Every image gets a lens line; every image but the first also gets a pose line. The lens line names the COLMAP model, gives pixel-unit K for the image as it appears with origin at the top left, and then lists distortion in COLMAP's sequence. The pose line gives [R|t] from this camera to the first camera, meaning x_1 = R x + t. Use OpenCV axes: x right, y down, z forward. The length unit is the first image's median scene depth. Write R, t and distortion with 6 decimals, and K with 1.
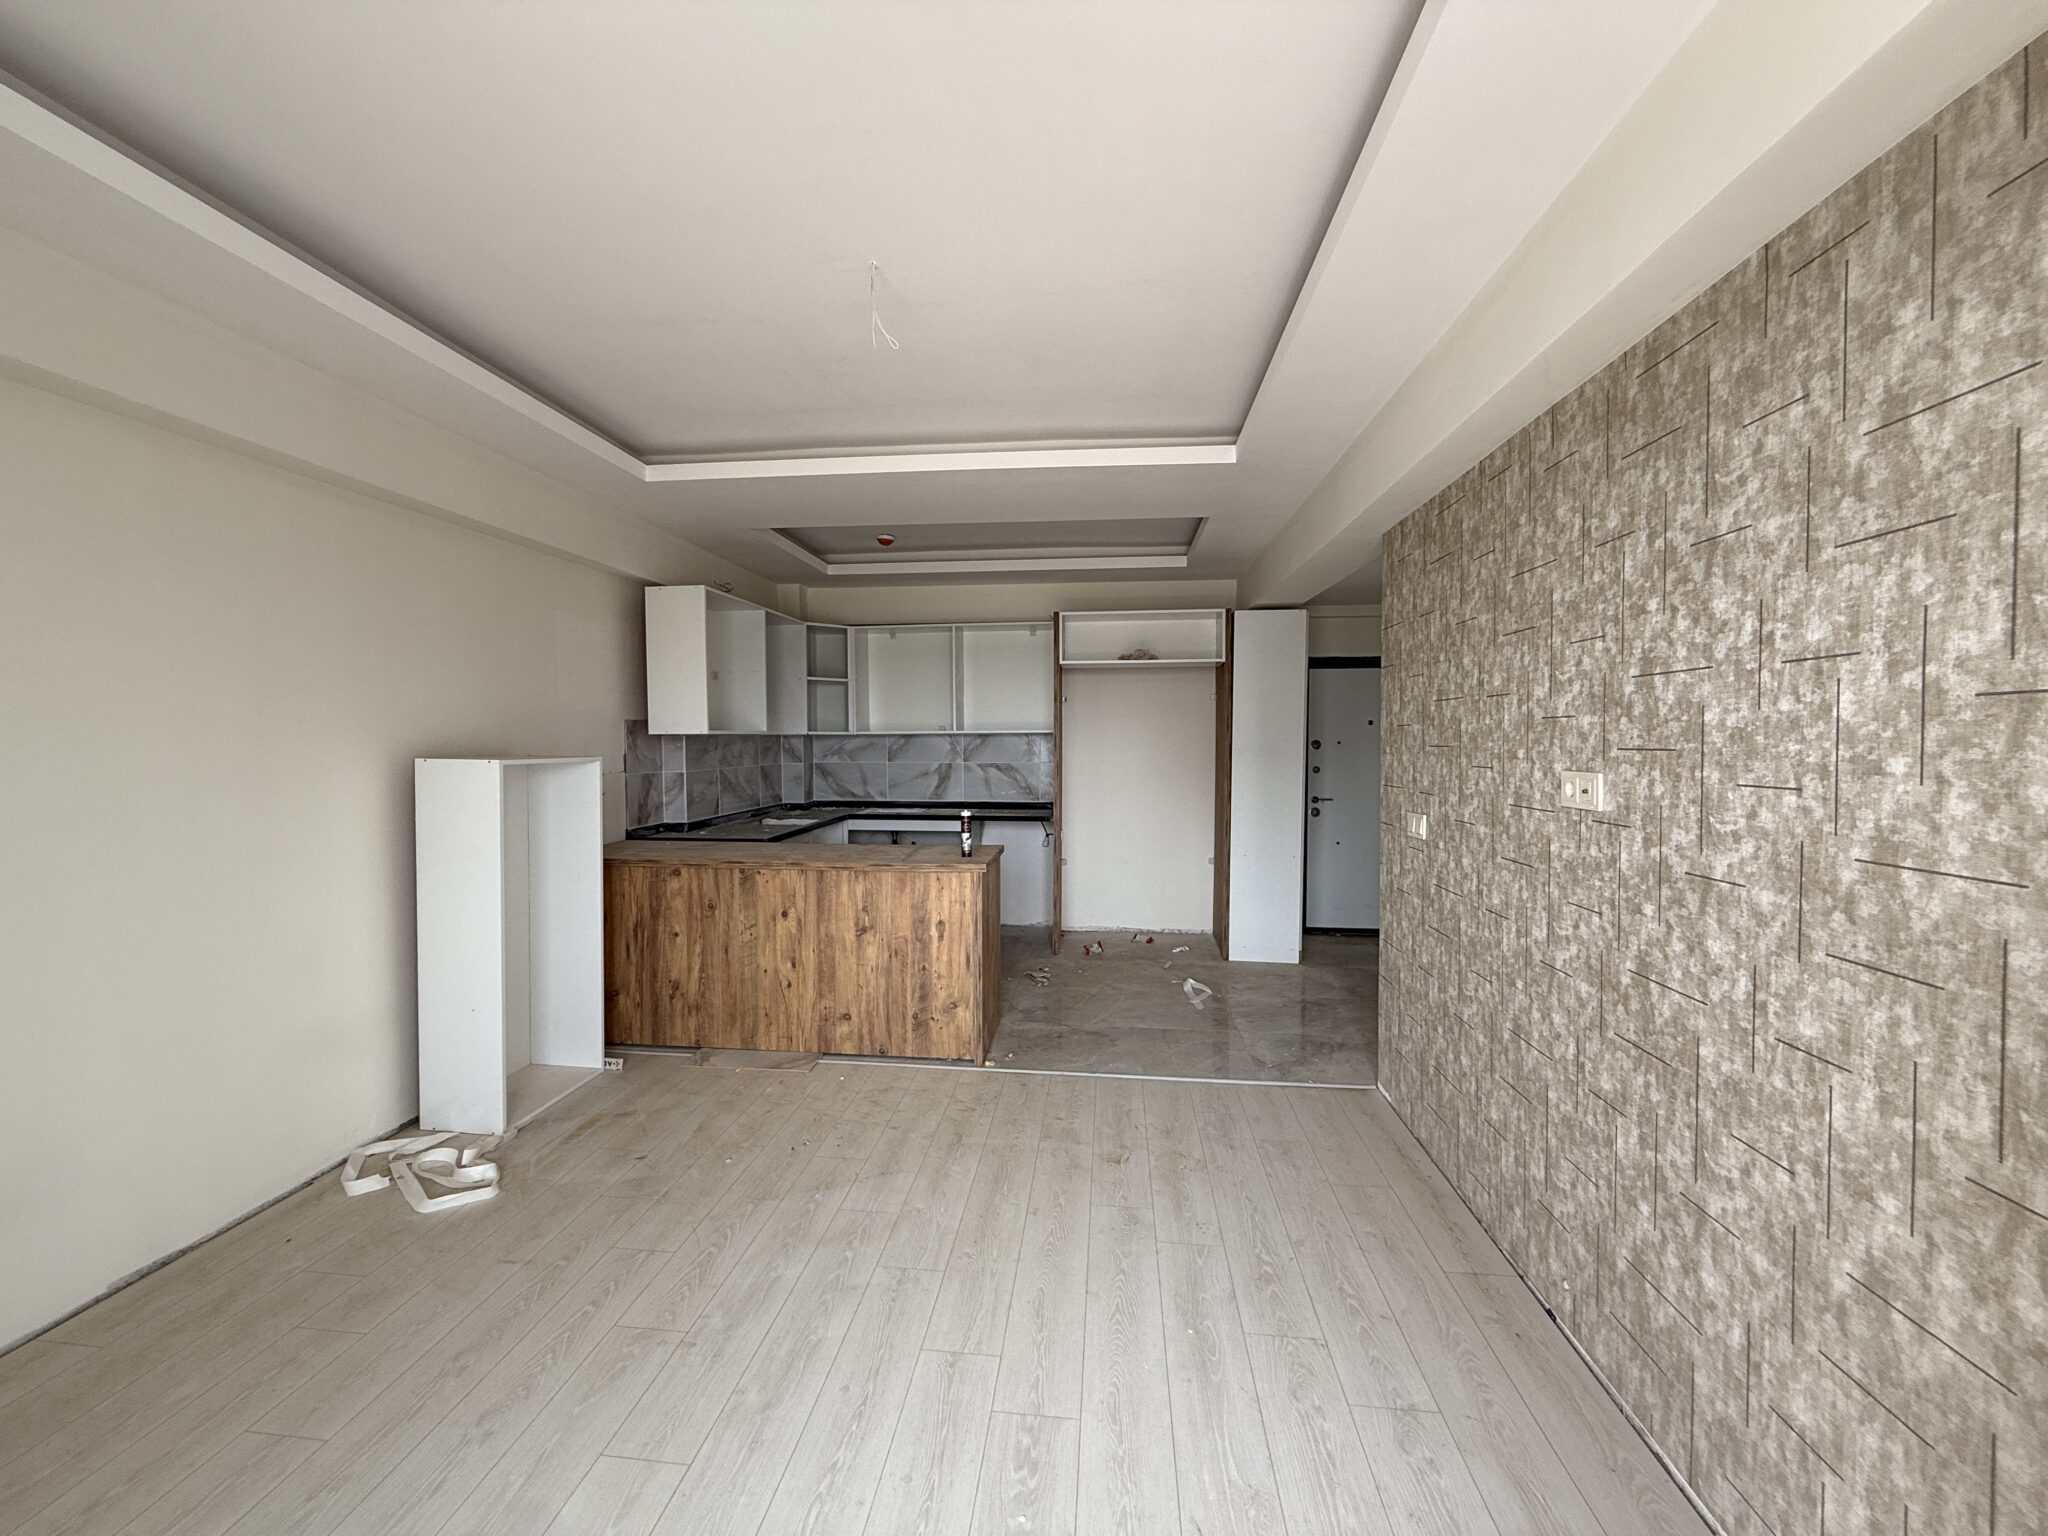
lens RADIAL K [[813.8, 0, 1024.2], [0, 813.8, 763.6], [0, 0, 1]] dist [-0.001150, 0.000624]
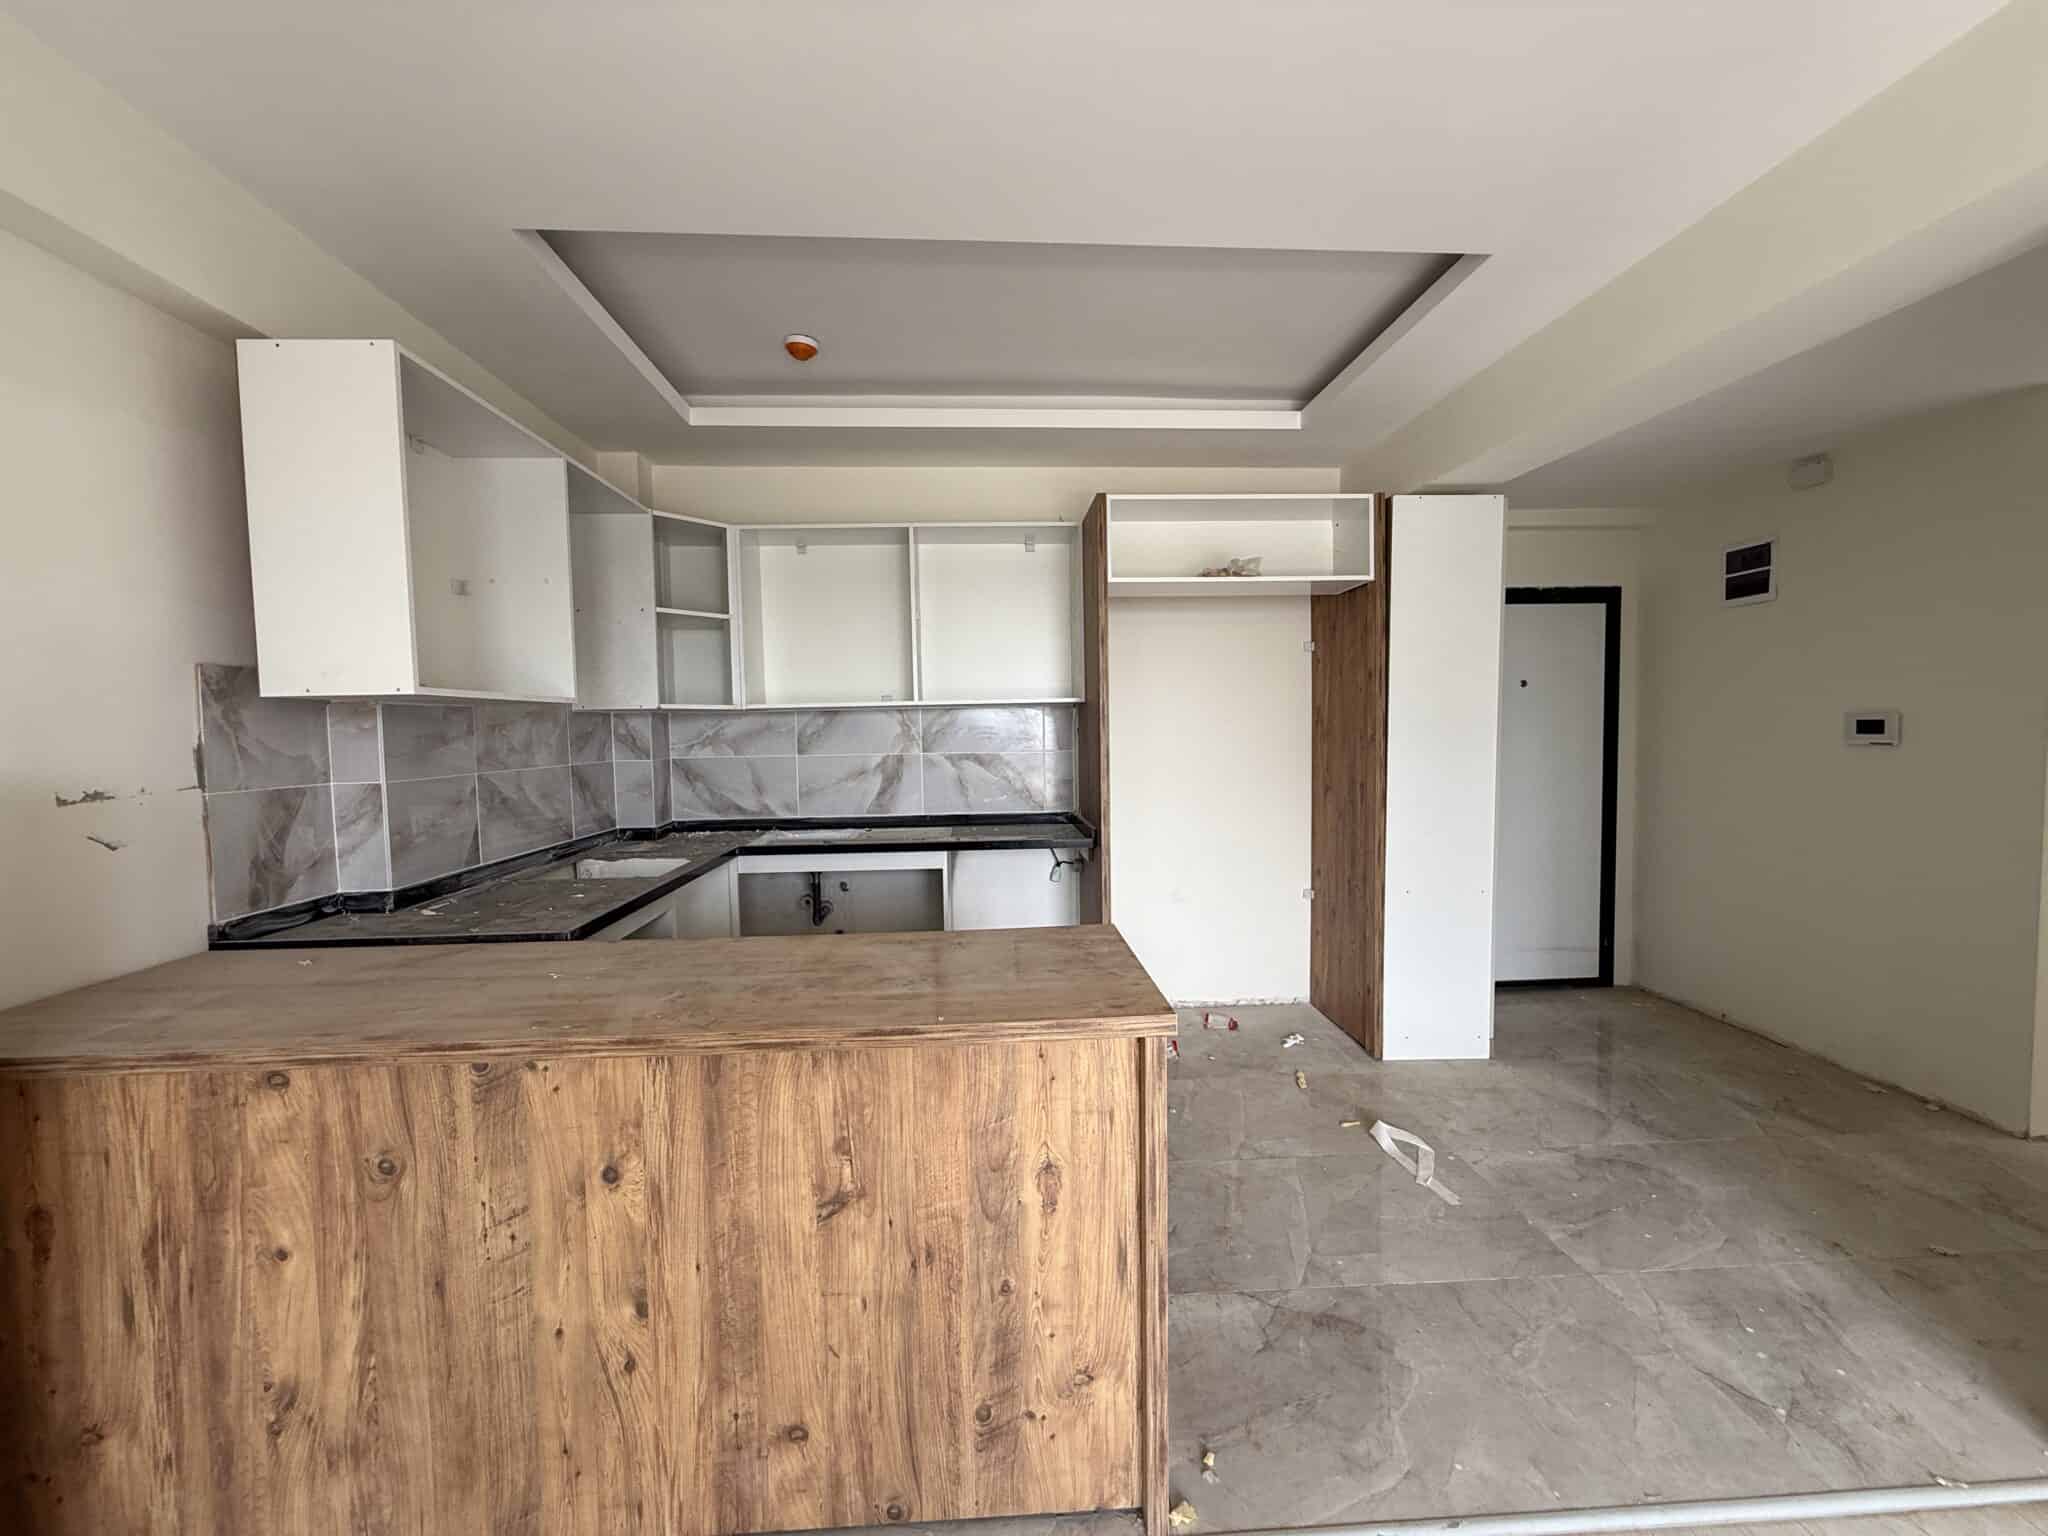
lens RADIAL K [[813.8, 0, 1022.7], [0, 813.8, 764.7], [0, 0, 1]] dist [-0.001150, 0.000624]
pose [[0.986369, -0.021904, 0.163085, -0.164780], [0.020166, 0.999721, 0.012304, 0.001970], [-0.163309, -0.008847, 0.986535, 0.600060]]
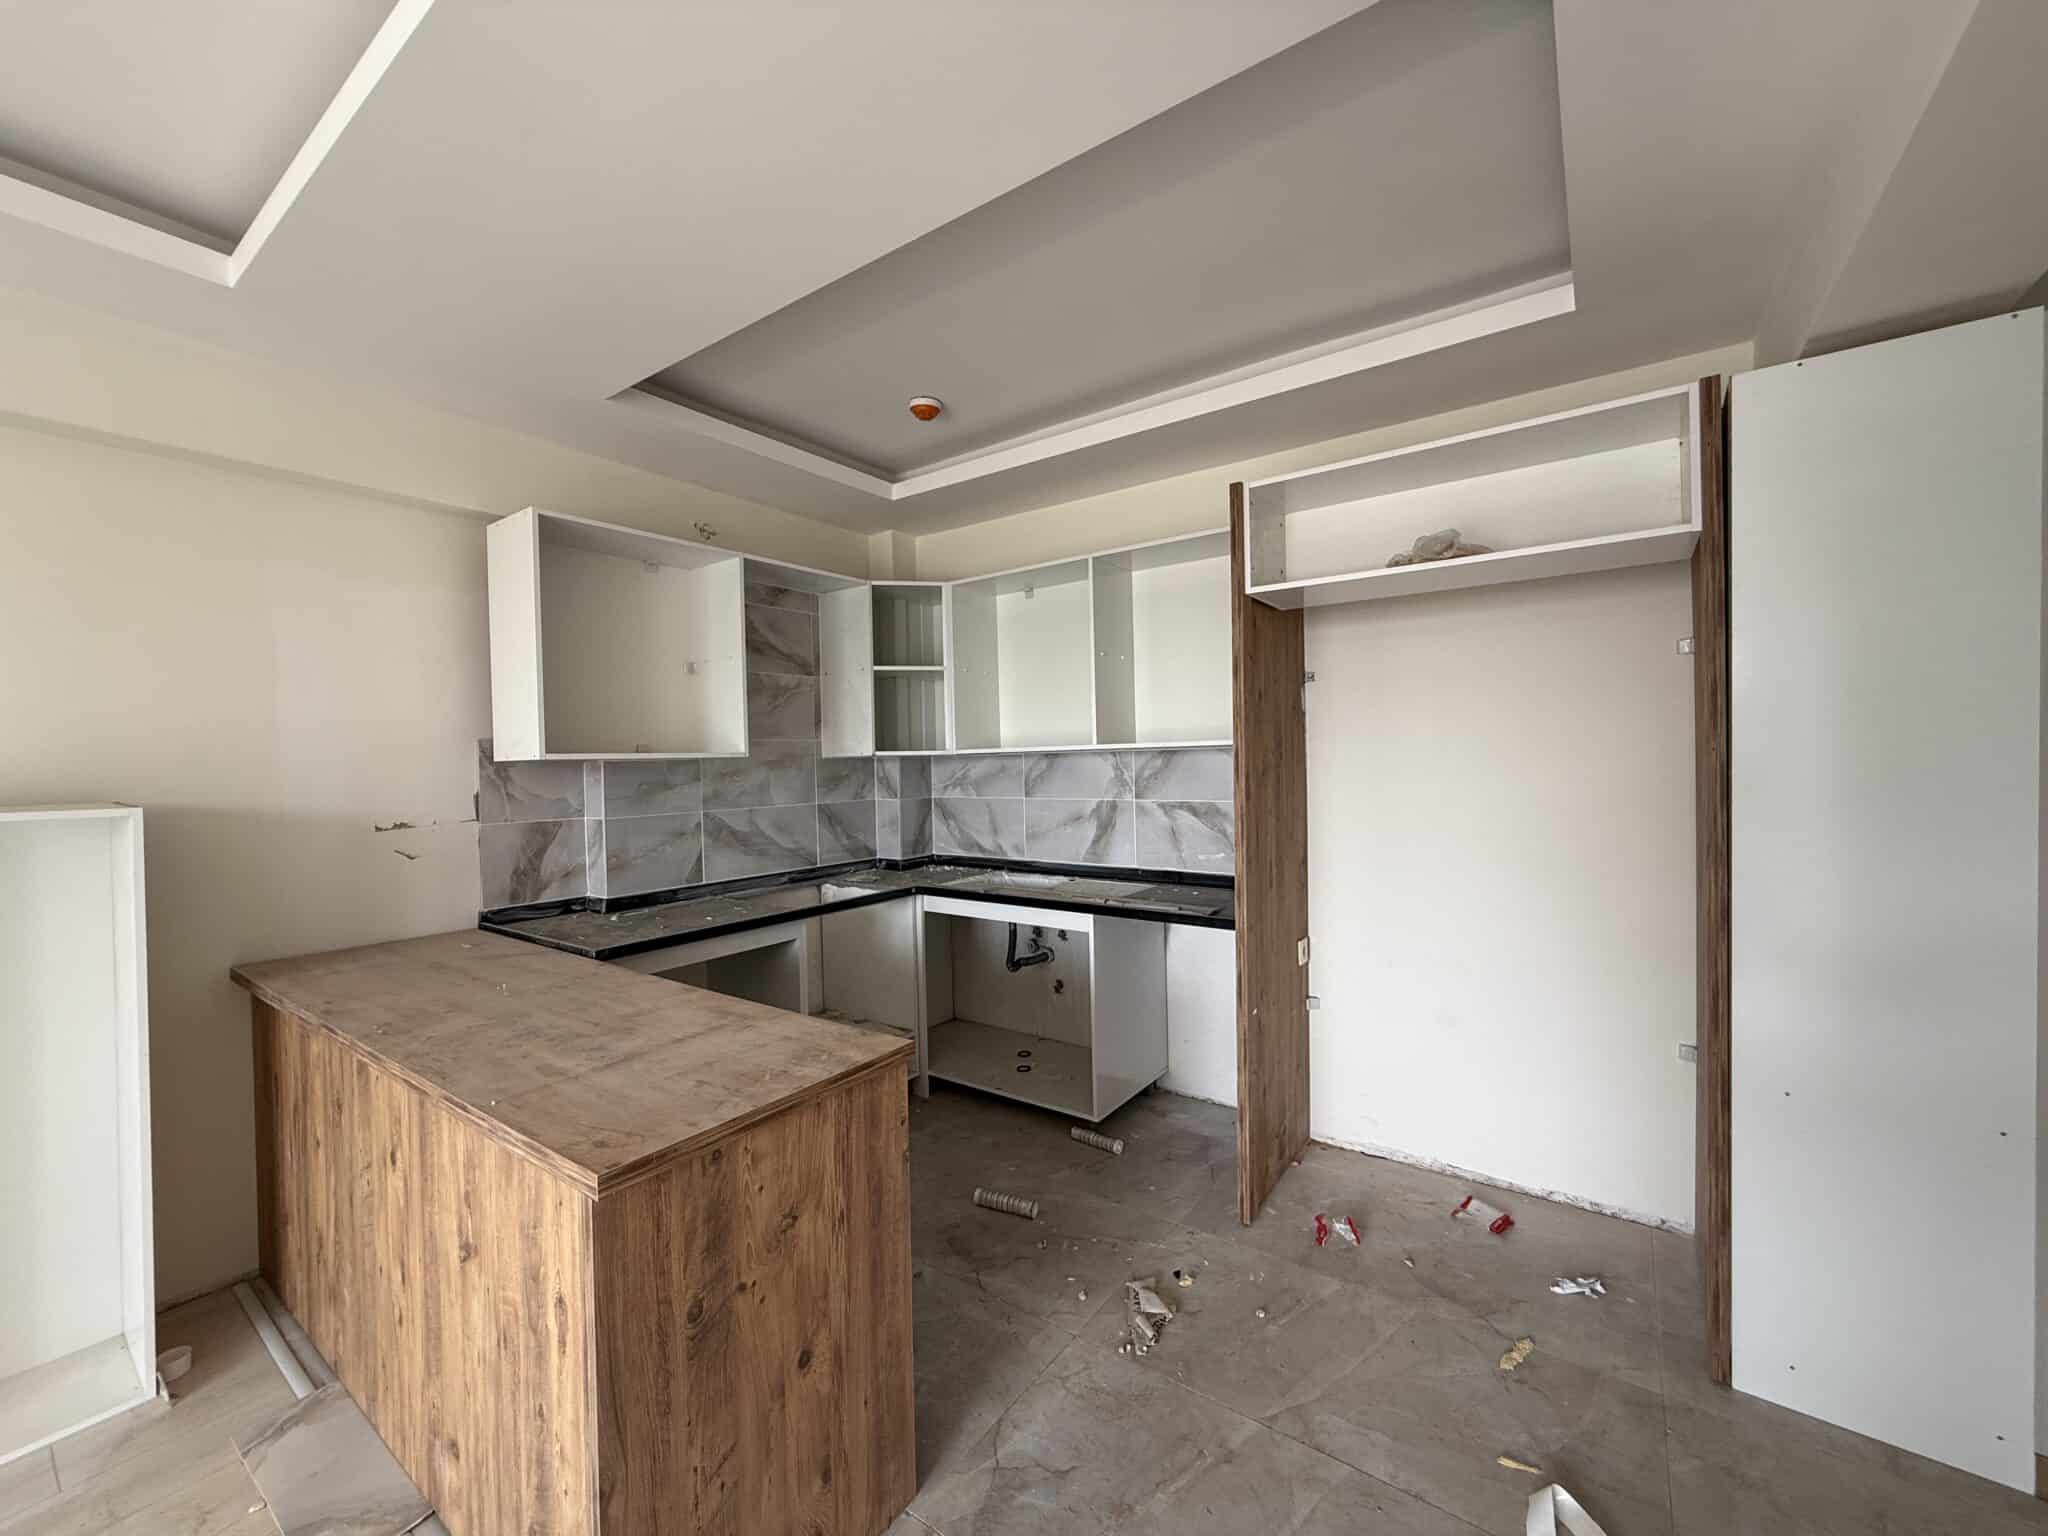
lens RADIAL K [[813.8, 0, 1021.0], [0, 813.8, 765.1], [0, 0, 1]] dist [-0.001150, 0.000624]
pose [[0.867056, -0.011756, -0.498072, 0.228672], [0.001174, 0.999767, -0.021555, -0.022221], [0.498209, 0.018105, 0.866868, 0.759306]]
